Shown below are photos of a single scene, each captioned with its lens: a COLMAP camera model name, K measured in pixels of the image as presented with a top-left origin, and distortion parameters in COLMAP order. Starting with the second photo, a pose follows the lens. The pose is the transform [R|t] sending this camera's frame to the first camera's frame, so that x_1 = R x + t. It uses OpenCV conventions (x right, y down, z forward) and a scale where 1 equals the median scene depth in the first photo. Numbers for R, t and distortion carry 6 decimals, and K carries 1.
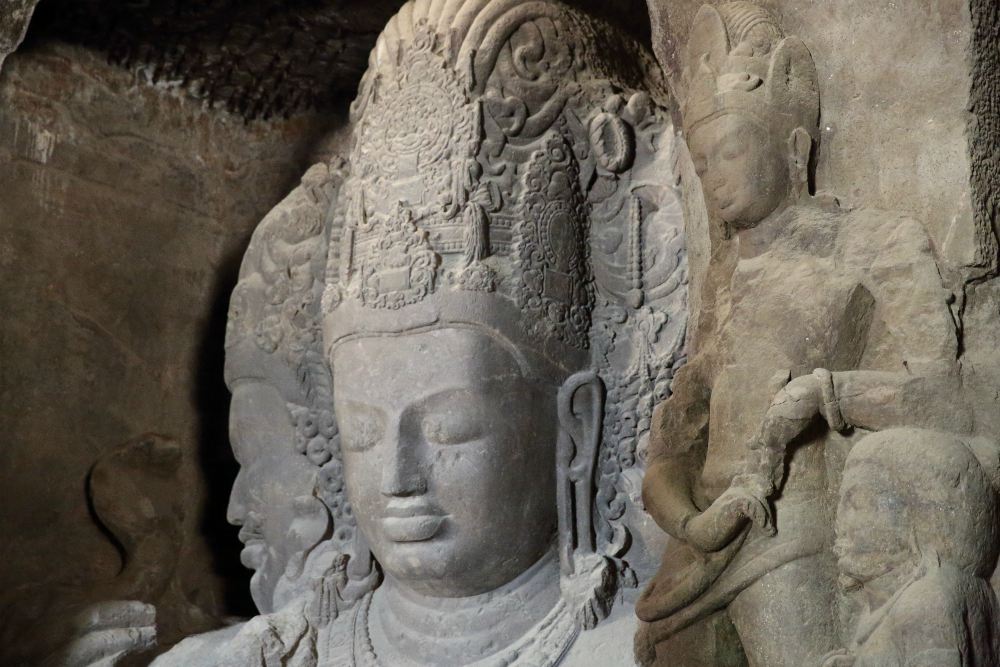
lens RADIAL K [[2048.2, 0, 500.0], [0, 2048.2, 333.5], [0, 0, 1]] dist [0.224936, 0.331230]
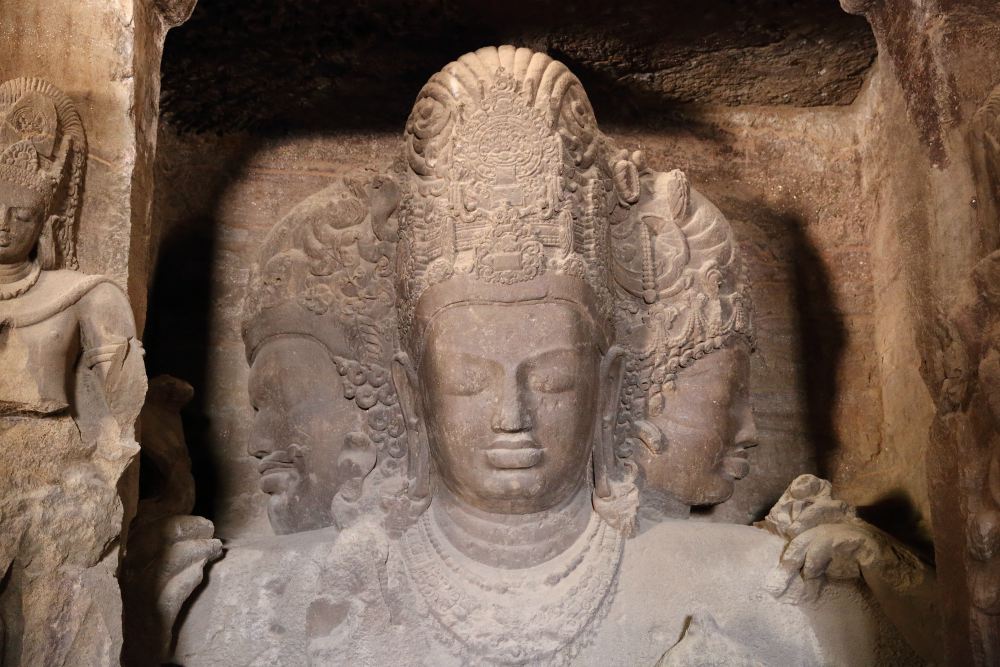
lens RADIAL K [[1238.9, 0, 500.0], [0, 1238.9, 333.5], [0, 0, 1]] dist [0.020740, 0.020683]
pose [[0.836781, 0.089473, 0.540178, -0.454444], [-0.065756, 0.995840, -0.063085, 0.065260], [-0.543575, 0.017268, 0.839183, 0.354293]]
